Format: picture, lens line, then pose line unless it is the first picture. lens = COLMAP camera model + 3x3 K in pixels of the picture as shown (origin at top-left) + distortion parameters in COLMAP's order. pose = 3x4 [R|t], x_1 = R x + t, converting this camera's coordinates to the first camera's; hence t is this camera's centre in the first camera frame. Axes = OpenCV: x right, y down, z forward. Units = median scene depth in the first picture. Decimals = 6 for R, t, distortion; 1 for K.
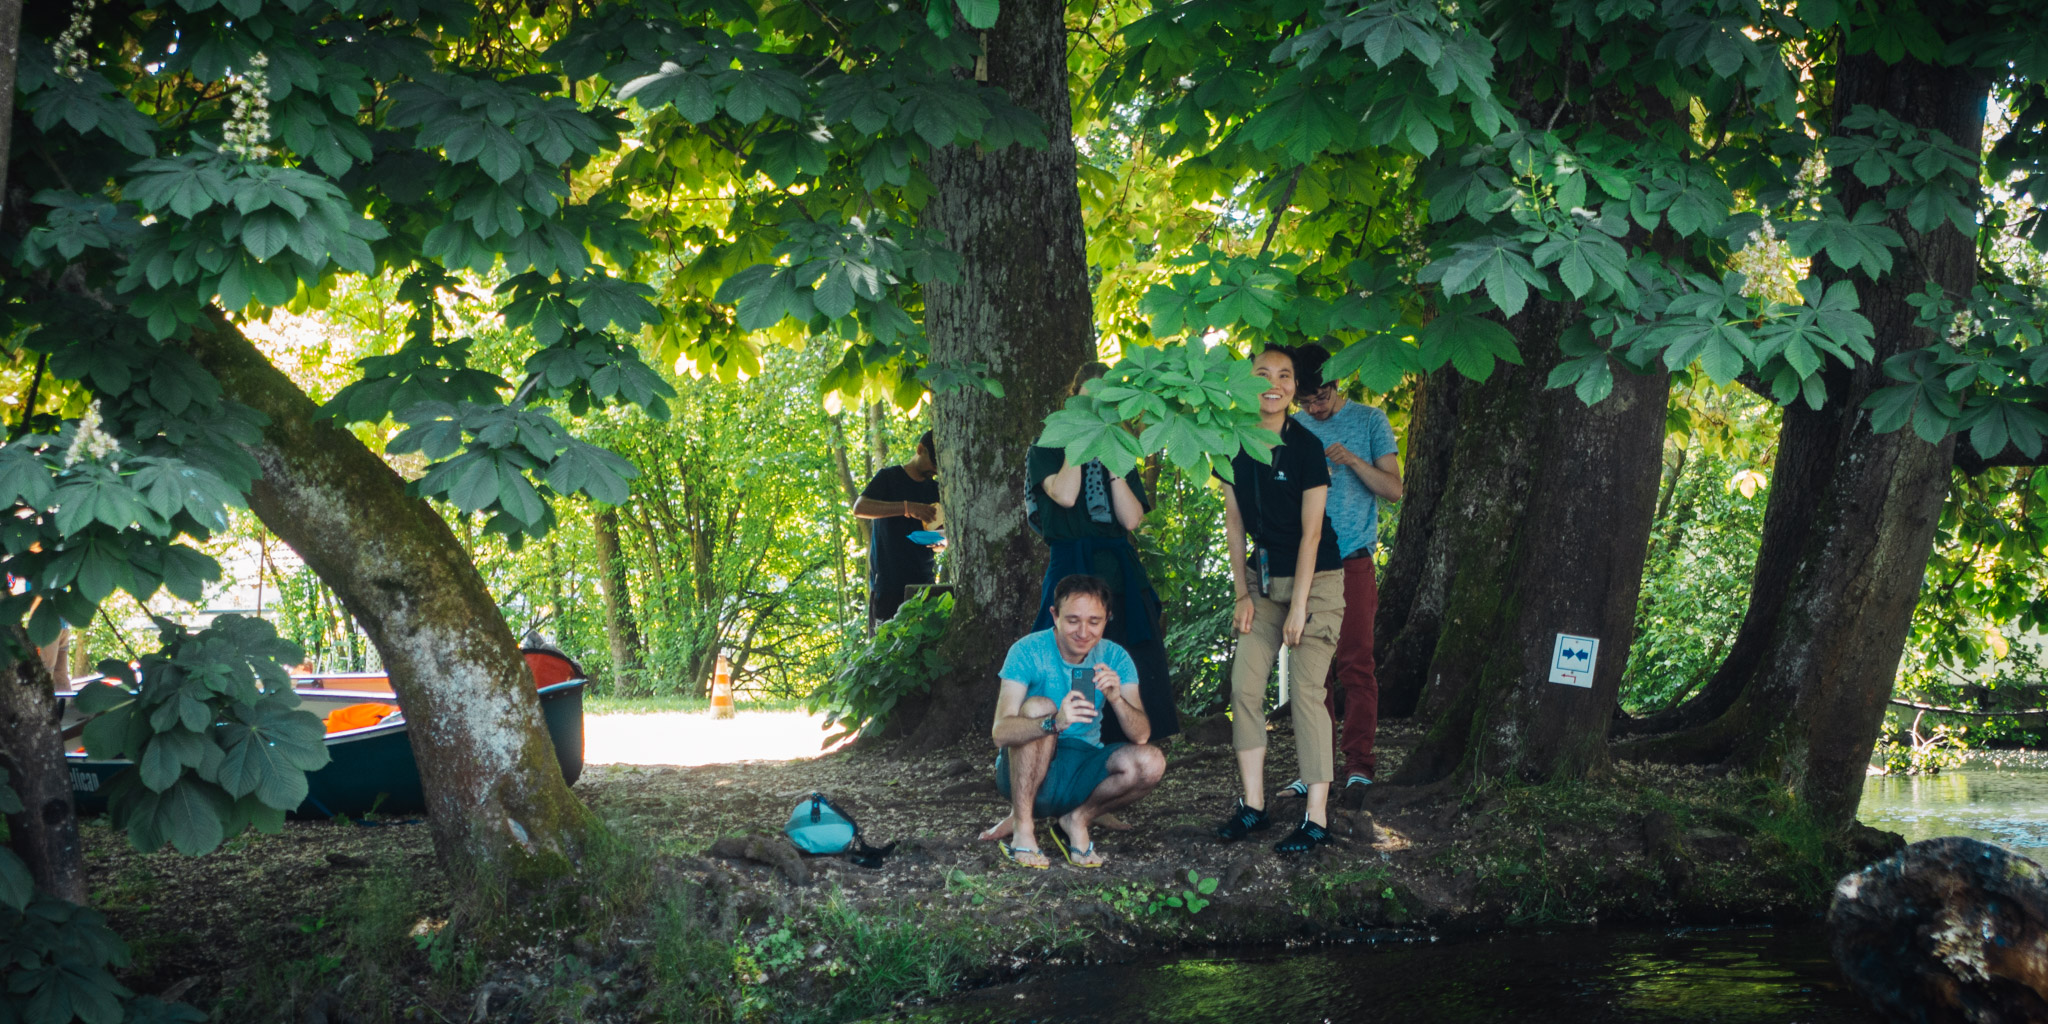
lens RADIAL K [[3987.8, 0, 1020.8], [0, 3987.8, 454.5], [0, 0, 1]] dist [0.071591, -0.127318]
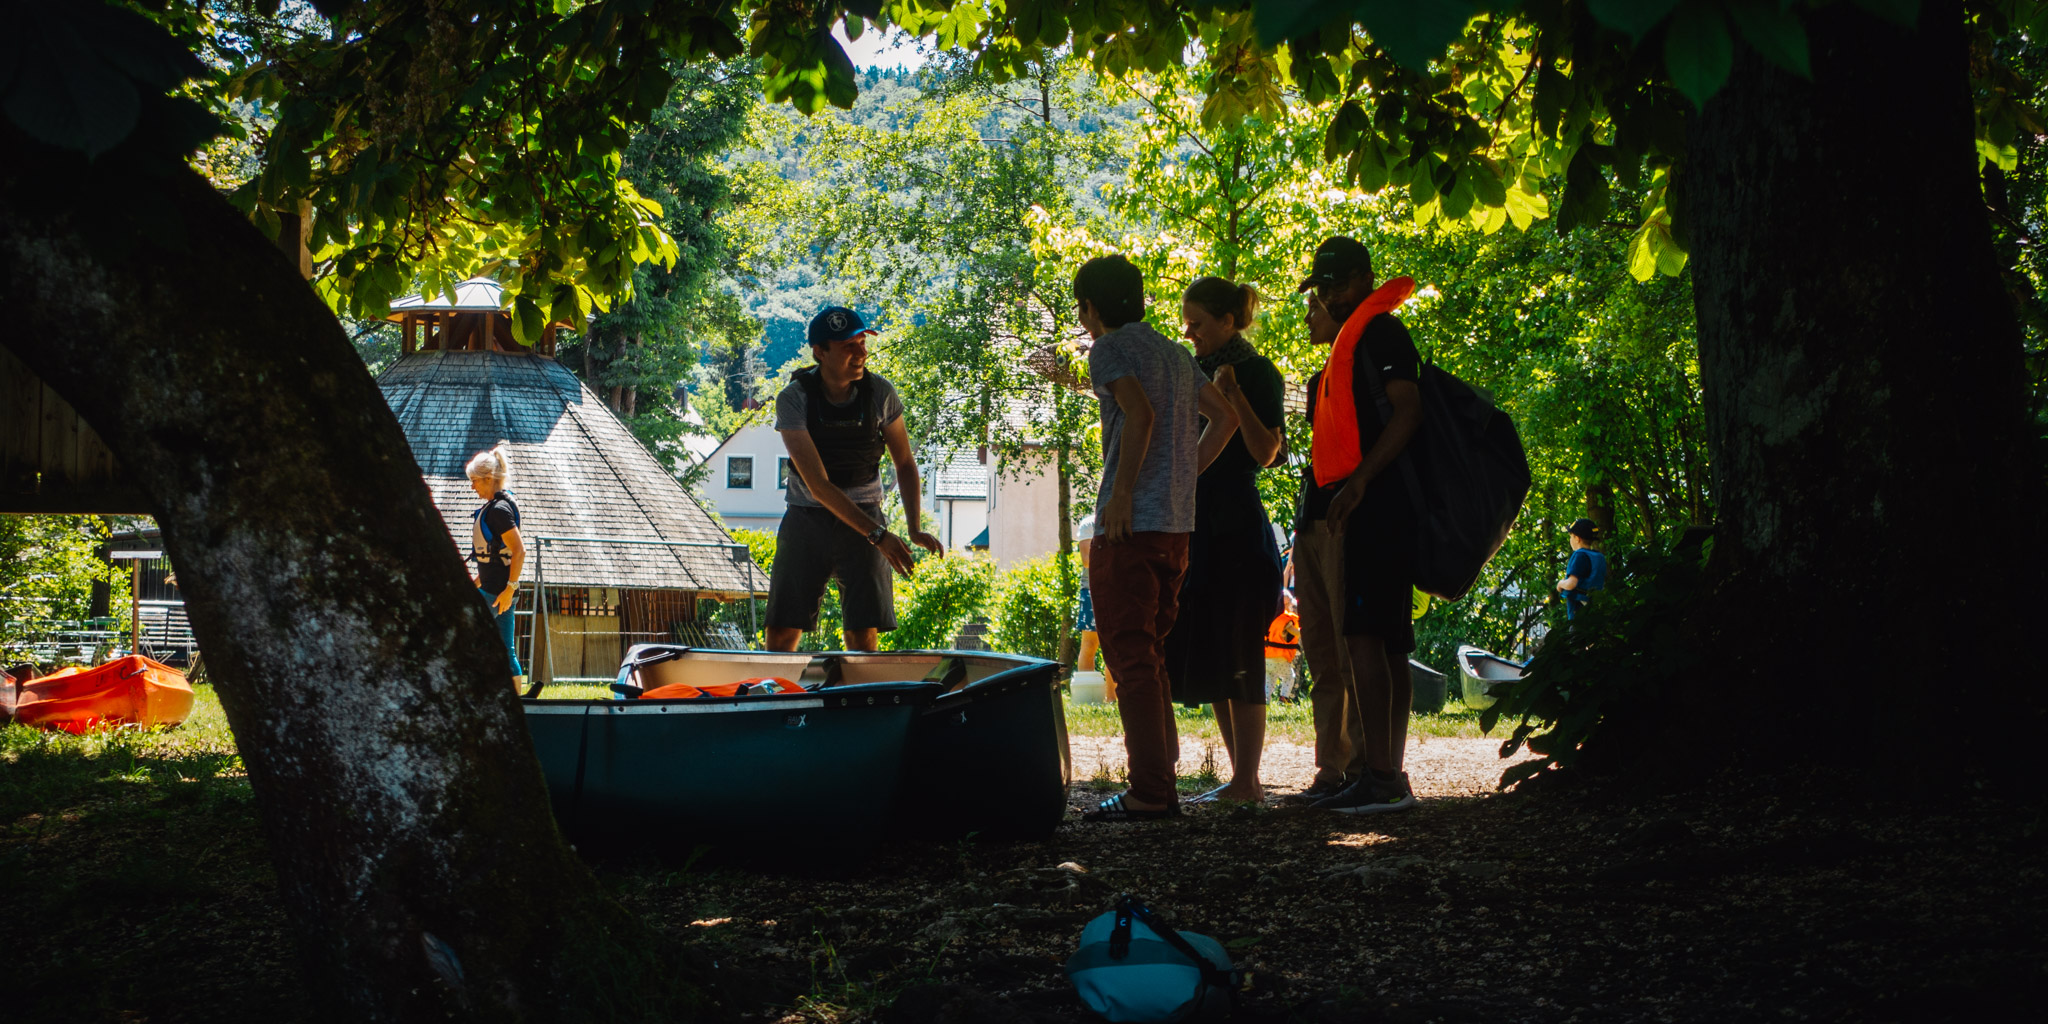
lens RADIAL K [[3987.8, 0, 1020.8], [0, 3987.8, 454.5], [0, 0, 1]] dist [0.071591, -0.127318]
pose [[0.958814, 0.007257, -0.283943, 0.075721], [-0.007356, 0.999973, 0.000718, 0.033167], [0.283940, 0.001400, 0.958841, 0.564370]]
